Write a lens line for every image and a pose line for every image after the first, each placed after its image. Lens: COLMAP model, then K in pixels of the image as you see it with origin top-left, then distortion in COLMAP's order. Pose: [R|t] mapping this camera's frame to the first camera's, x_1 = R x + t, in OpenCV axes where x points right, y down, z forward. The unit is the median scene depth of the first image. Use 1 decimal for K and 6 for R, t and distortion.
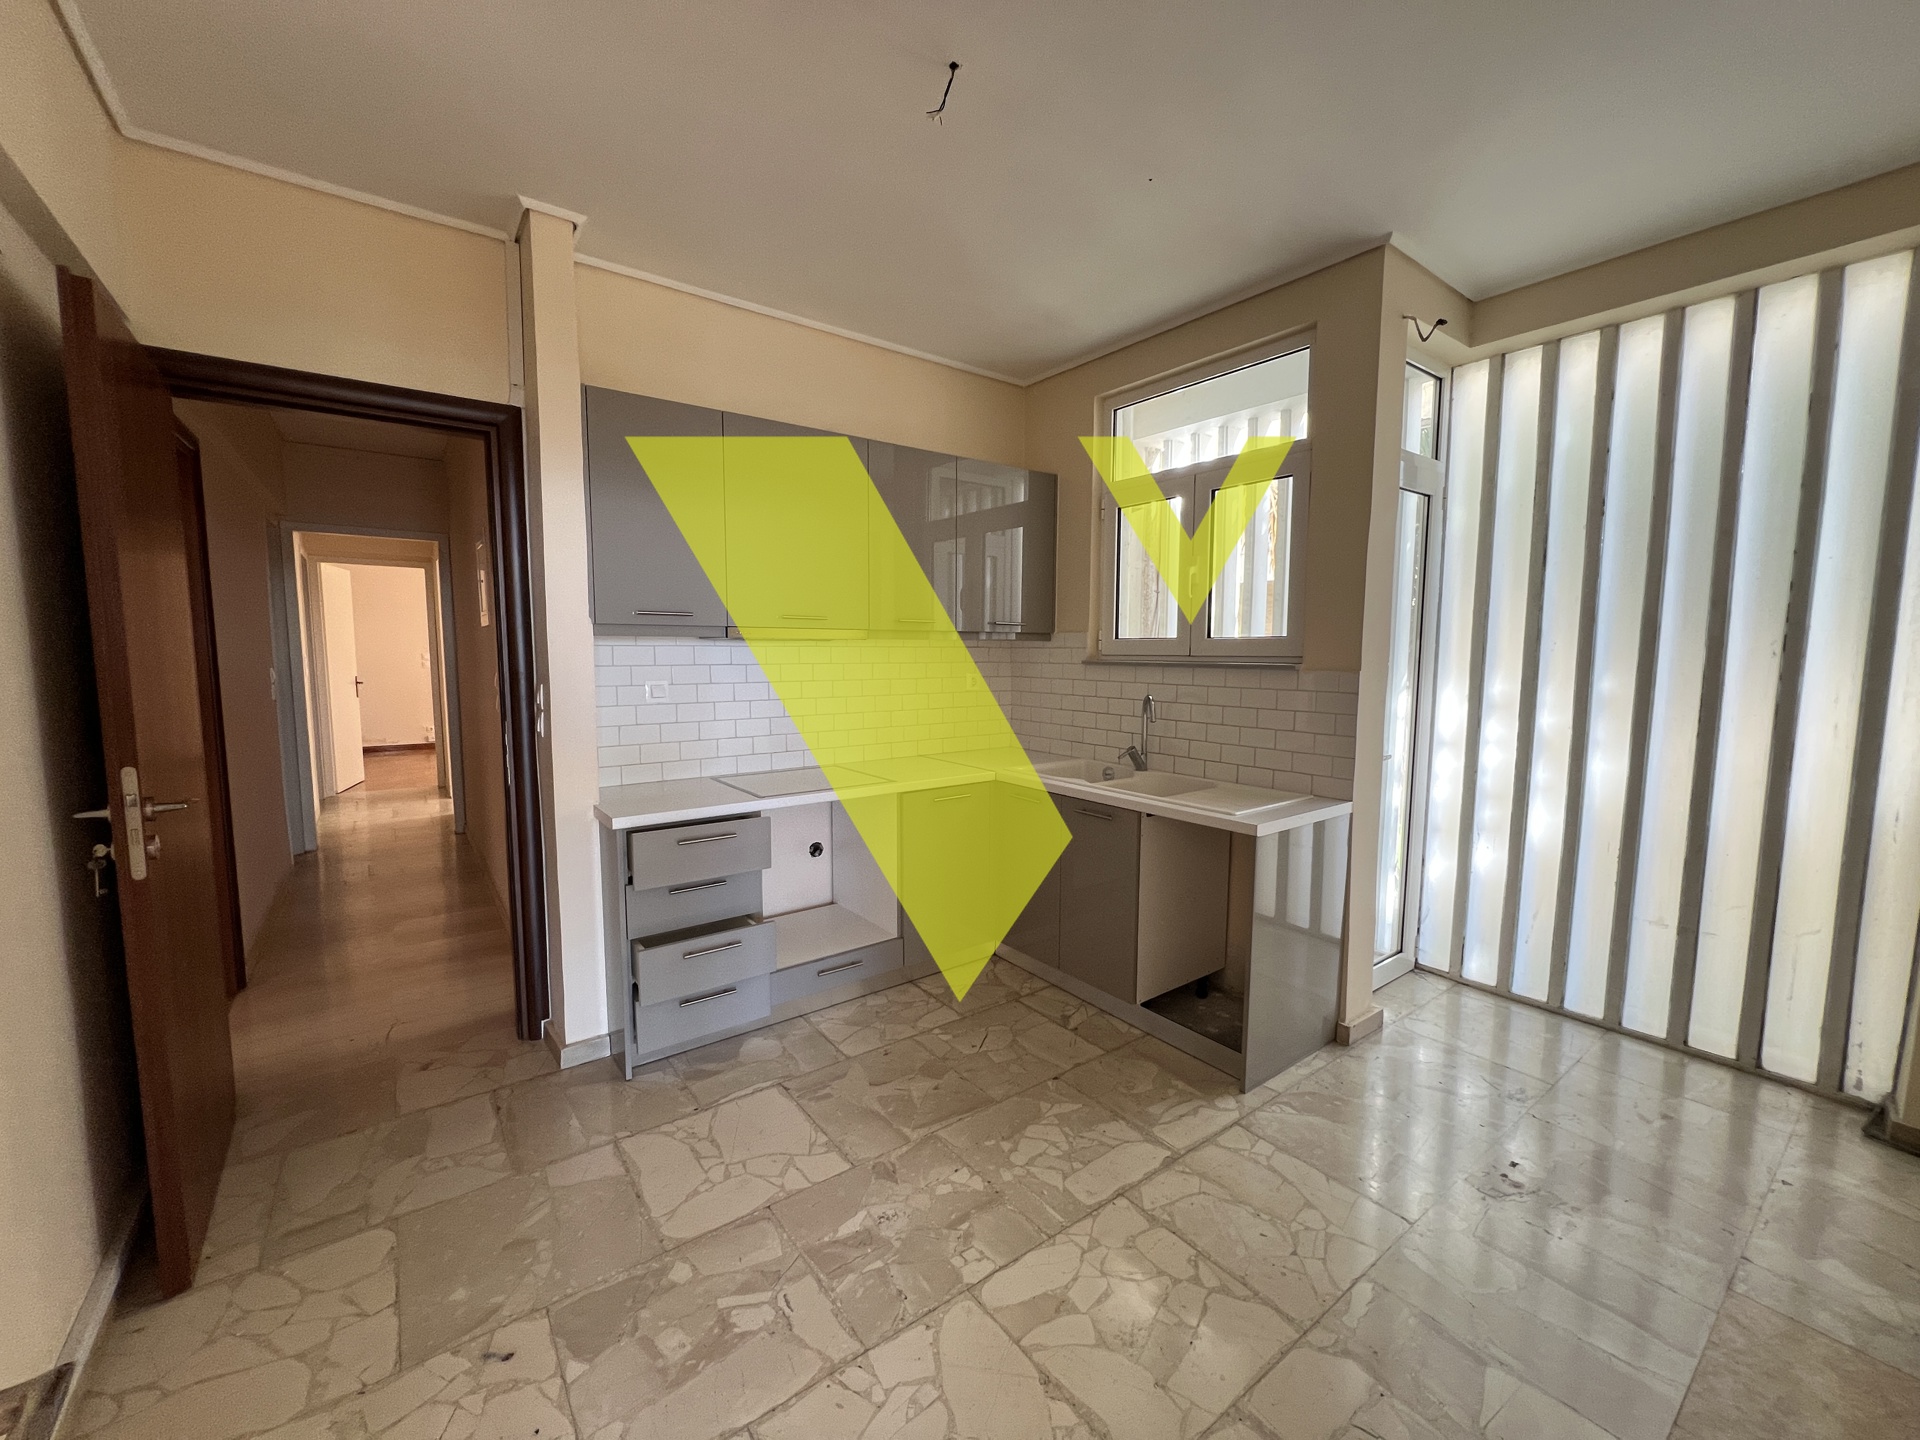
lens RADIAL K [[766.0, 0, 959.0], [0, 766.0, 719.5], [0, 0, 1]] dist [-0.003917, 0.000786]
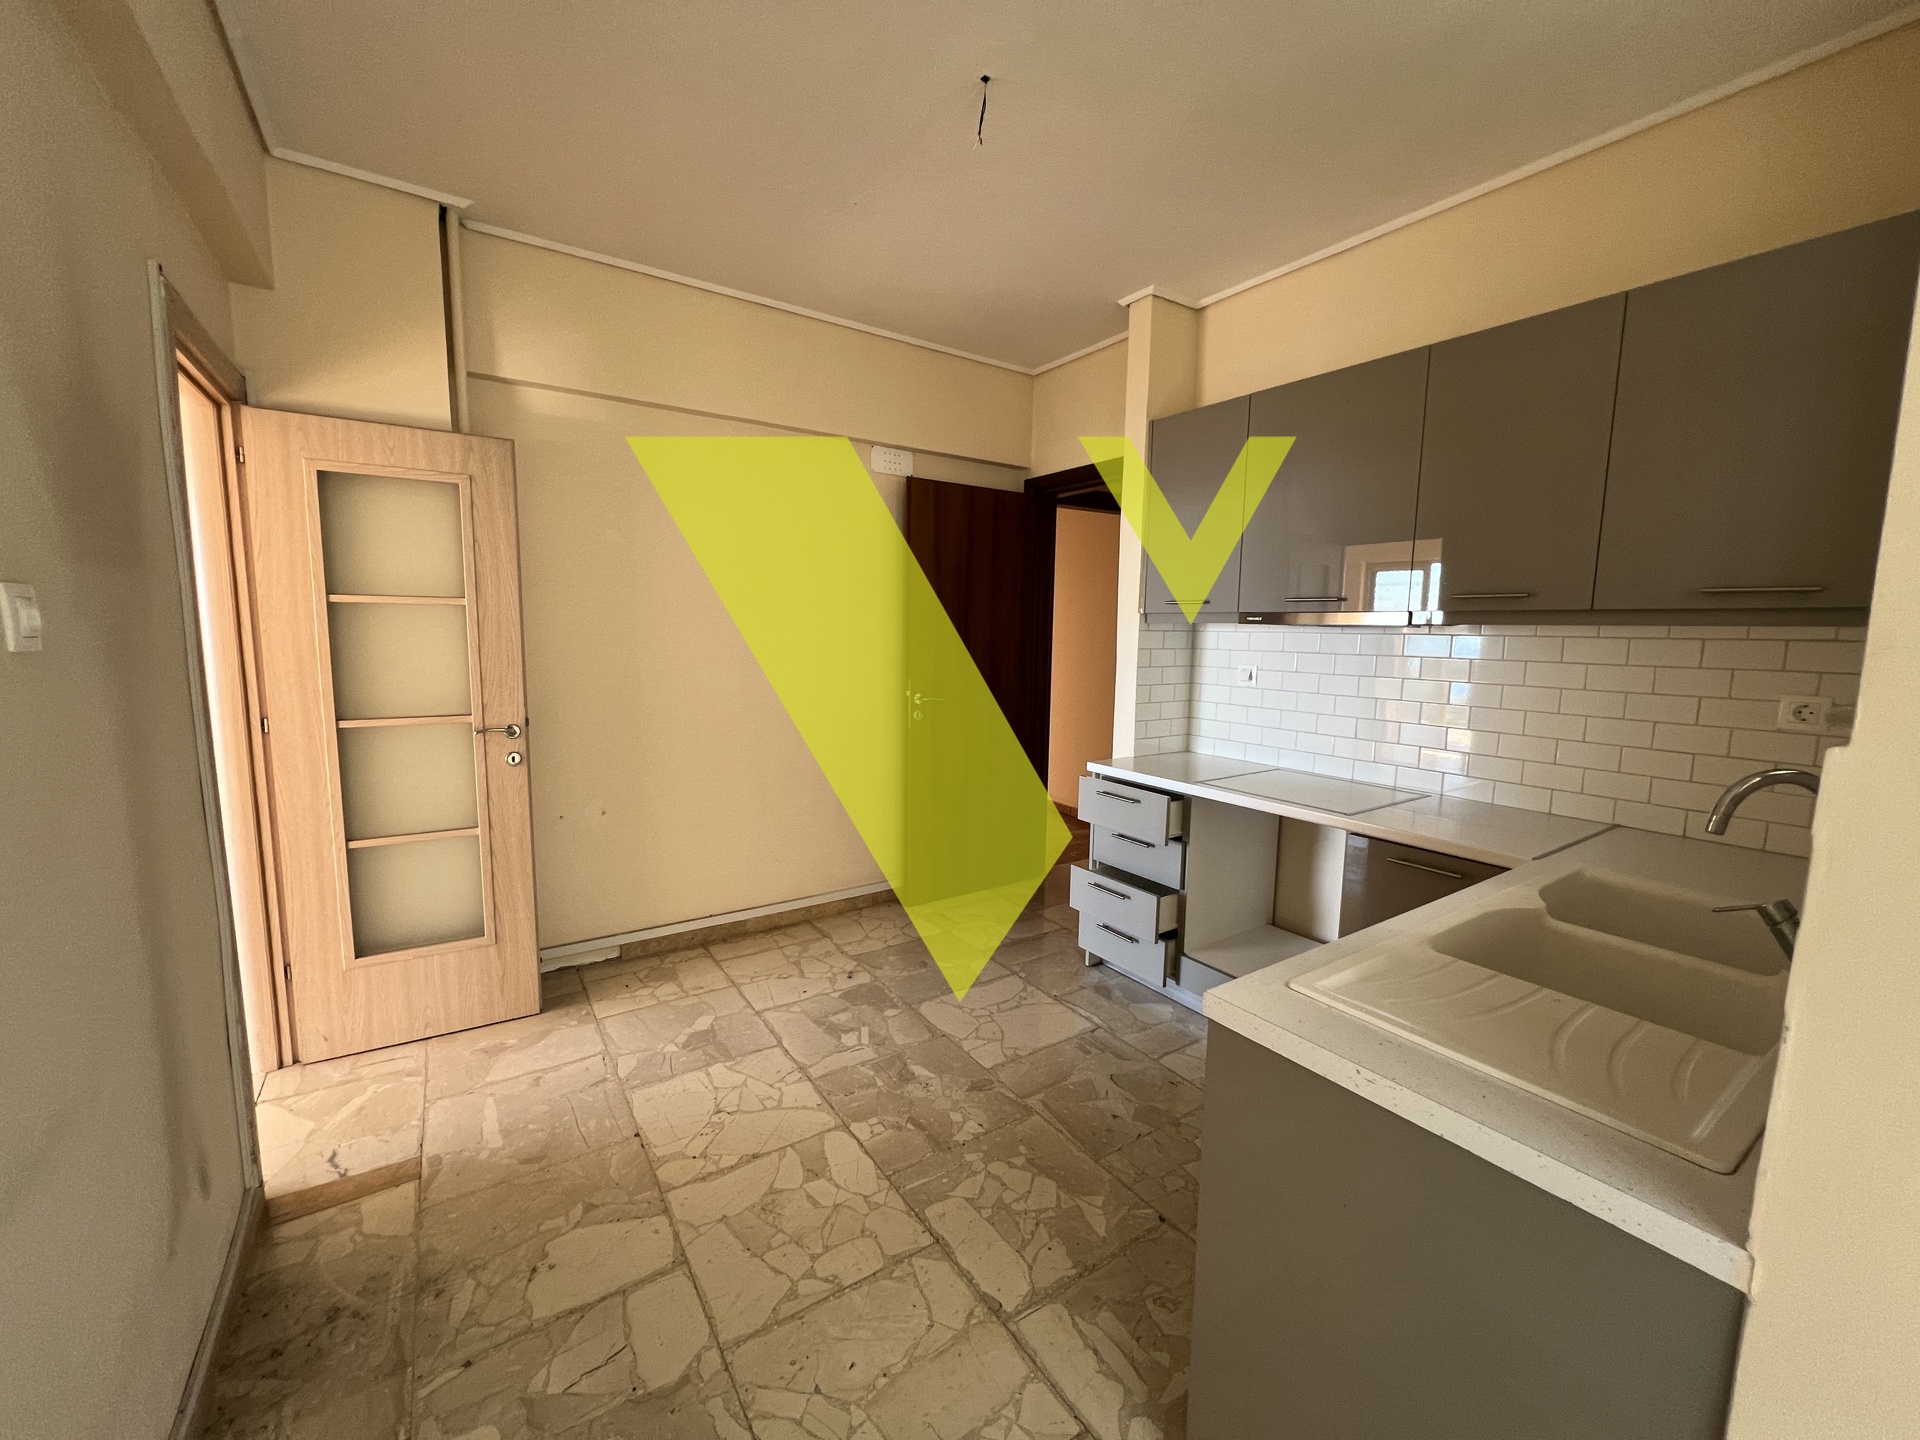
lens RADIAL K [[766.0, 0, 964.7], [0, 766.0, 721.3], [0, 0, 1]] dist [-0.003917, 0.000786]
pose [[-0.045165, 0.119451, -0.991812, 1.175444], [-0.106084, 0.986638, 0.123659, -0.110193], [0.993331, 0.110801, -0.031890, 1.134217]]
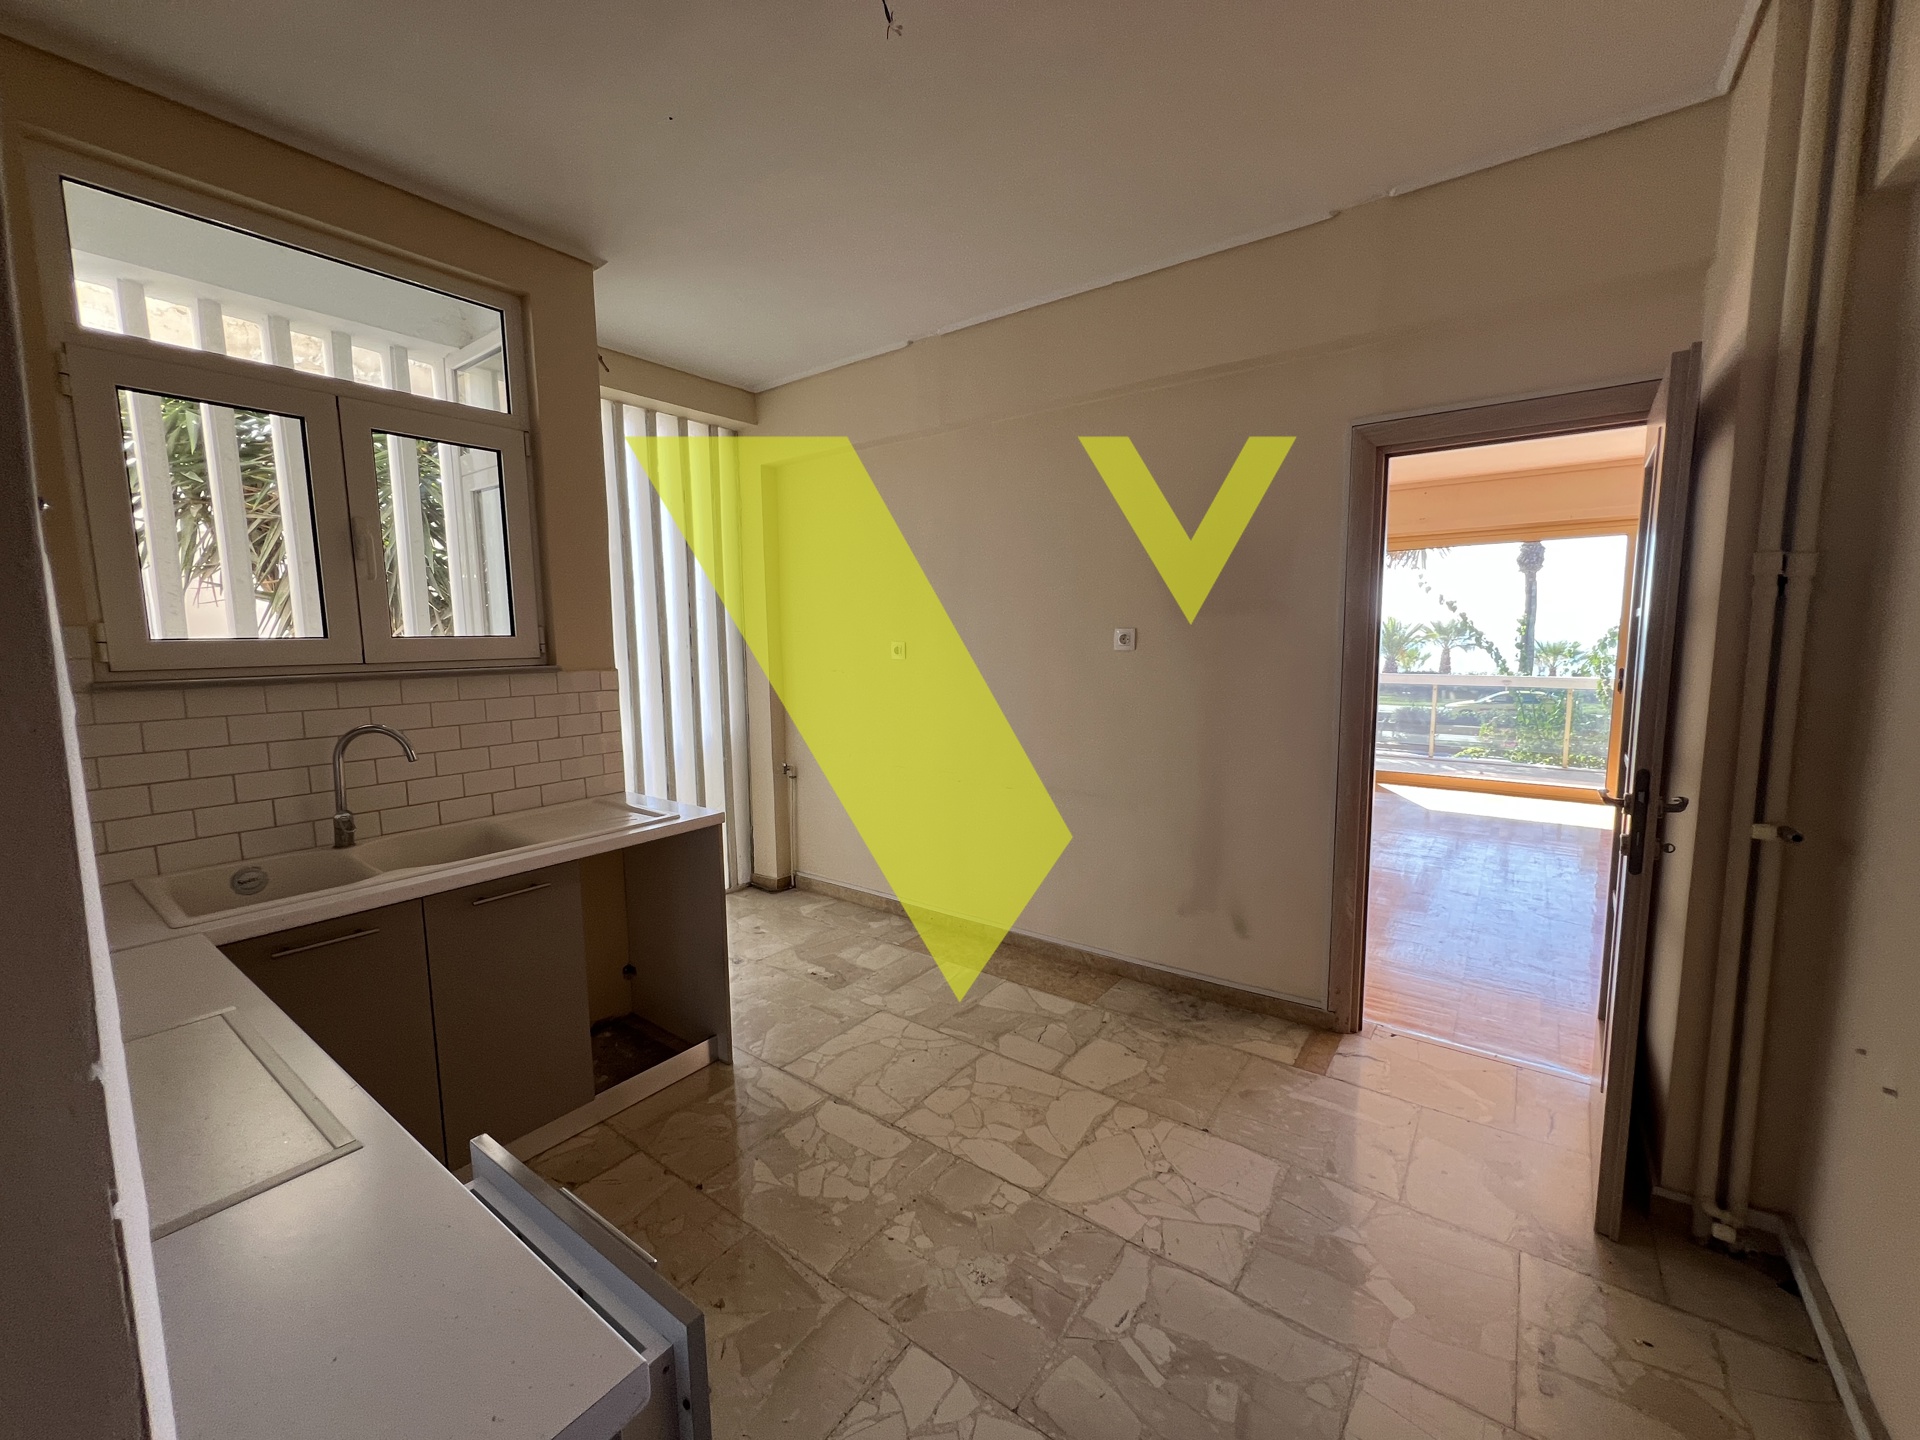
lens RADIAL K [[766.0, 0, 959.8], [0, 766.0, 719.5], [0, 0, 1]] dist [-0.003917, 0.000786]
pose [[-0.287189, -0.106868, 0.951894, -0.966192], [0.098859, 0.985143, 0.140427, -0.147212], [-0.952759, 0.134432, -0.272357, 1.295292]]
